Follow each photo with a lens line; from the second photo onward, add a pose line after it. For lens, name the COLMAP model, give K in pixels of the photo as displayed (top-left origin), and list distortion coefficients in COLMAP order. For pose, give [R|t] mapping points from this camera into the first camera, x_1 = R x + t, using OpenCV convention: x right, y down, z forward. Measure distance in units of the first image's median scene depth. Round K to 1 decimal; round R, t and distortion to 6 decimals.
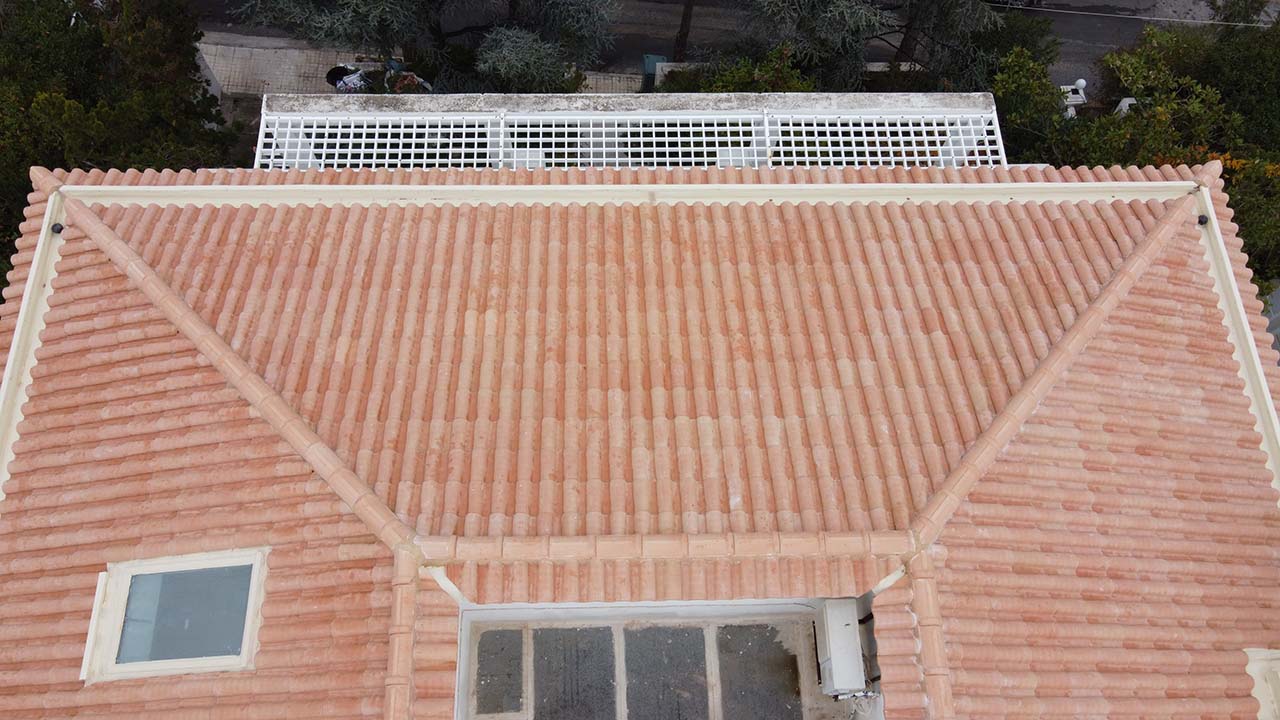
lens RADIAL K [[976.4, 0, 640.0], [0, 976.4, 360.0], [0, 0, 1]] dist [-0.013269, 0.053660]
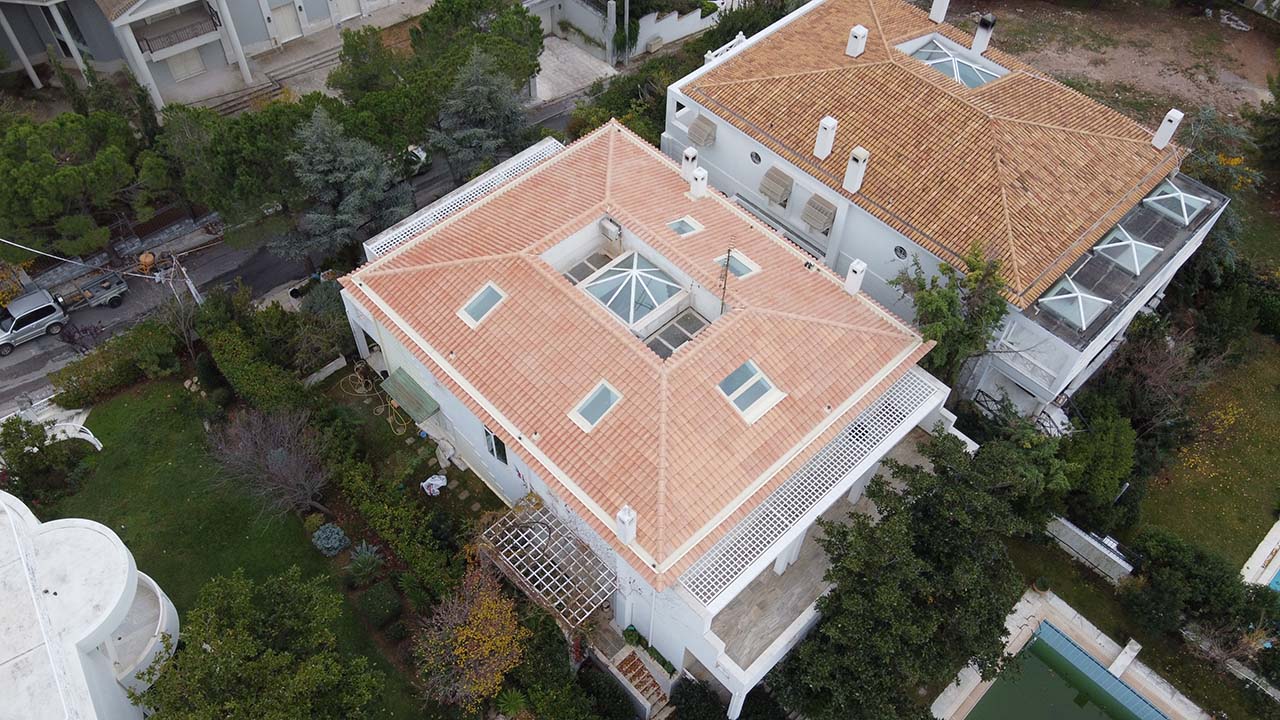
lens RADIAL K [[976.4, 0, 640.0], [0, 976.4, 360.0], [0, 0, 1]] dist [-0.013269, 0.053660]
pose [[0.739551, -0.541490, 0.399817, -1.591660], [0.615935, 0.783971, -0.077542, 1.062975], [-0.271457, 0.303608, 0.913309, -2.577329]]
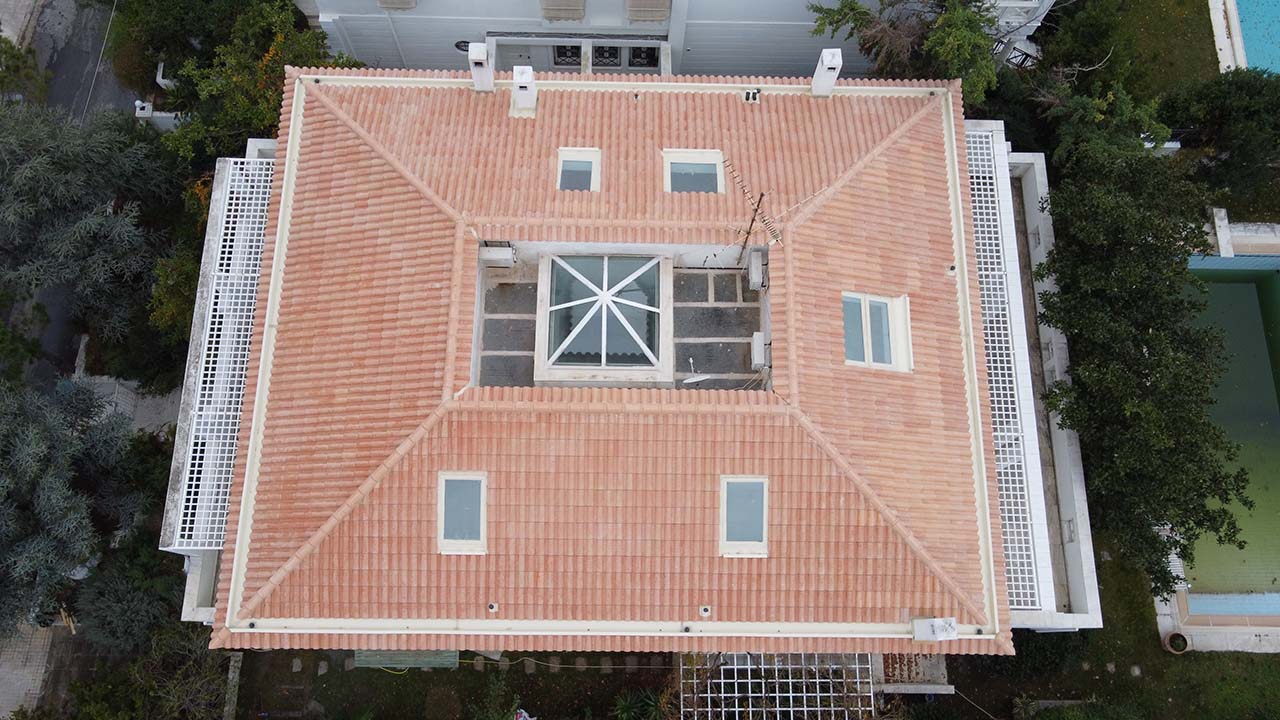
lens RADIAL K [[976.4, 0, 640.0], [0, 976.4, 360.0], [0, 0, 1]] dist [-0.013269, 0.053660]
pose [[0.039434, -0.965680, 0.256725, -0.654599], [0.907962, 0.141900, 0.394297, -0.317673], [-0.417194, 0.217548, 0.882396, -1.281390]]
